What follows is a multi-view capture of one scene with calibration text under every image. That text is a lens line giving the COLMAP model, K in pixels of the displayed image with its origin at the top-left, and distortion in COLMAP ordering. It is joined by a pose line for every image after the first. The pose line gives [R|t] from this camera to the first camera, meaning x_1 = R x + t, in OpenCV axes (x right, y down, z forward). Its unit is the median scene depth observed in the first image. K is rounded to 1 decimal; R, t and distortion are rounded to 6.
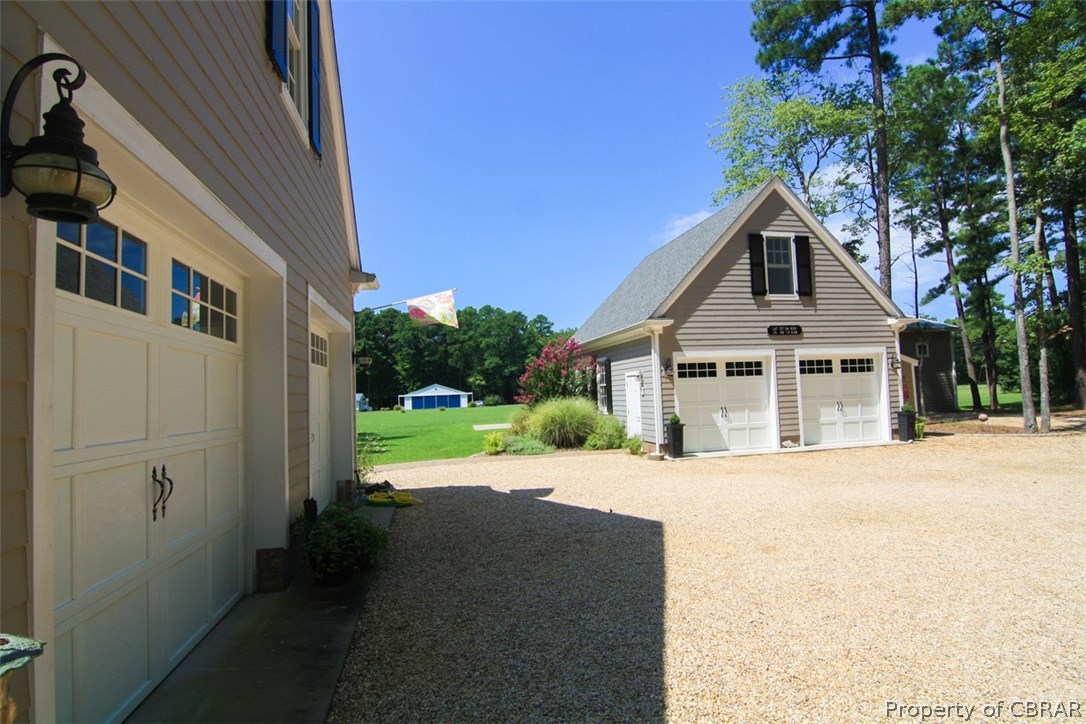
lens RADIAL K [[556.2, 0, 545.1], [0, 556.2, 362.1], [0, 0, 1]] dist [-0.011277, -0.008973]
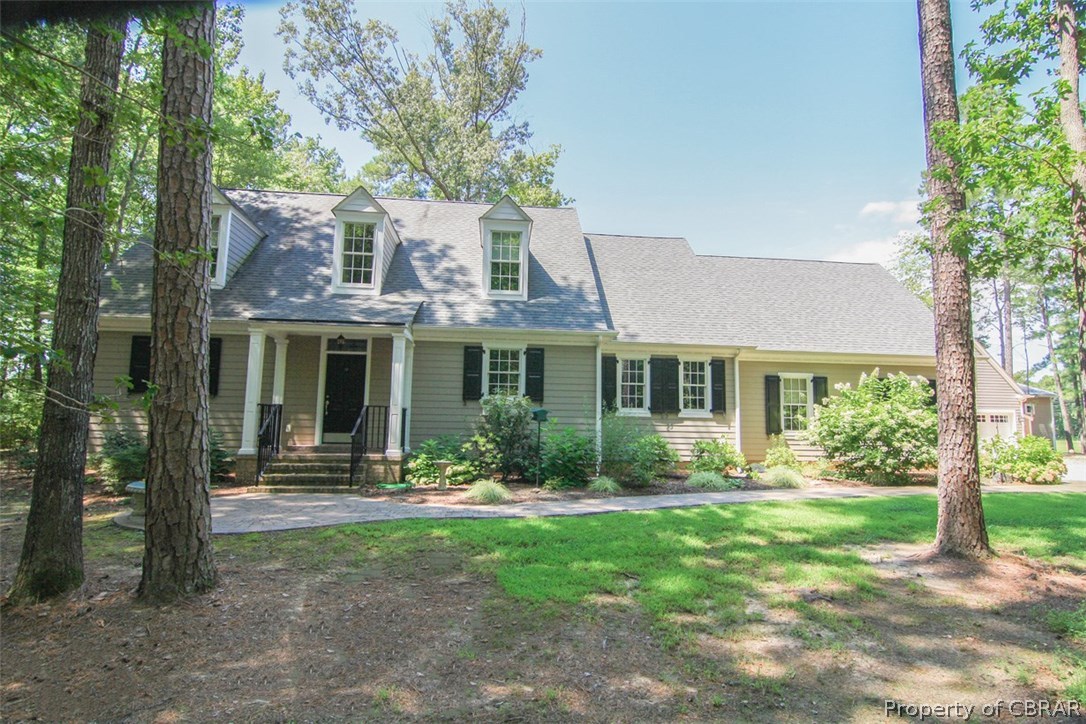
lens RADIAL K [[556.2, 0, 539.2], [0, 556.2, 365.3], [0, 0, 1]] dist [-0.011277, -0.008973]
pose [[0.992394, 0.040253, -0.116334, -0.822927], [-0.046301, 0.997688, -0.049755, -0.010617], [0.114063, 0.054763, 0.991963, -1.104290]]
